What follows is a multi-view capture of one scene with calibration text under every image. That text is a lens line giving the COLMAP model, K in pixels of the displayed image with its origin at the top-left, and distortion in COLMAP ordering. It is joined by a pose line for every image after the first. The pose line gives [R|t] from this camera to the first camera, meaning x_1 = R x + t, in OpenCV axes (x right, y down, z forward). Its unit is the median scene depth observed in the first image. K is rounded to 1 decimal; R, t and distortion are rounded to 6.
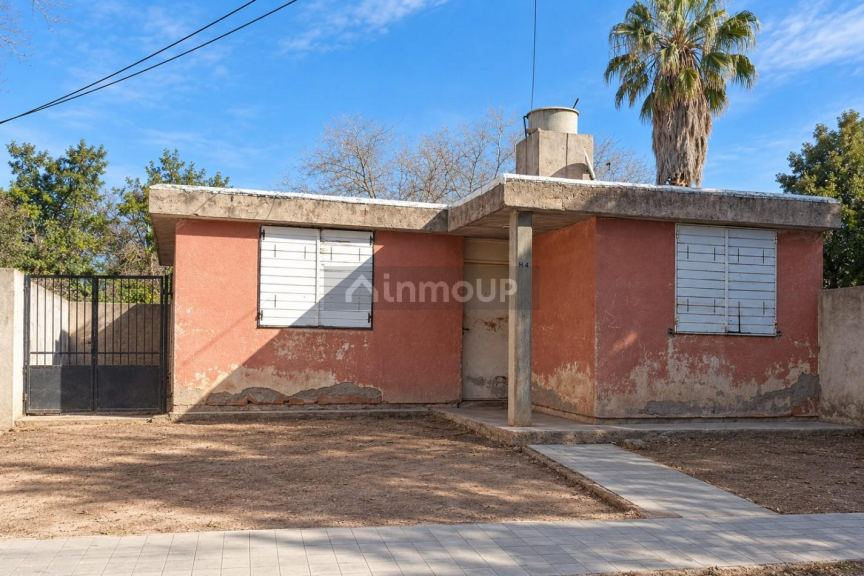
lens RADIAL K [[310.0, 0, 432.0], [0, 310.0, 288.0], [0, 0, 1]] dist [0.000927, 0.000022]
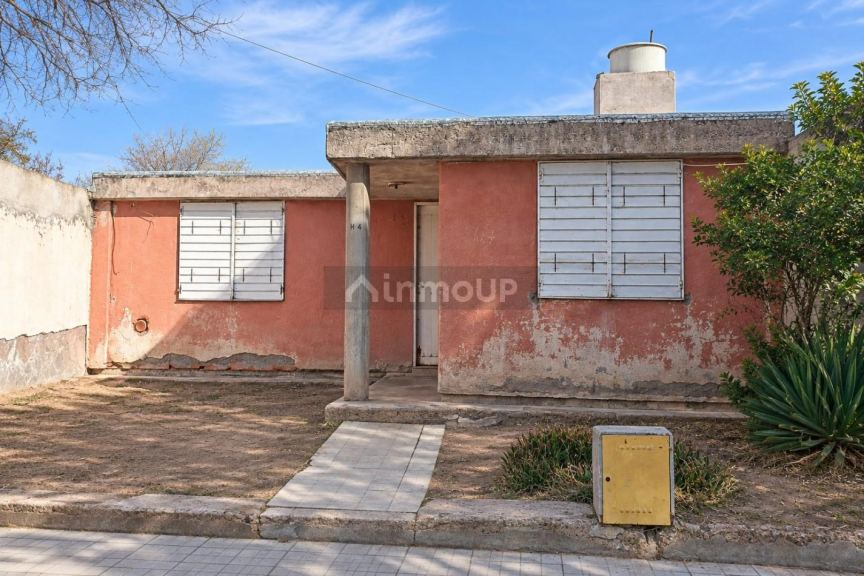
lens RADIAL K [[310.0, 0, 432.0], [0, 310.0, 288.0], [0, 0, 1]] dist [0.000927, 0.000022]
pose [[0.982712, -0.023002, -0.183705, 0.530707], [0.039483, 0.995463, 0.086565, 0.028384], [0.180880, -0.092322, 0.979162, 0.115174]]
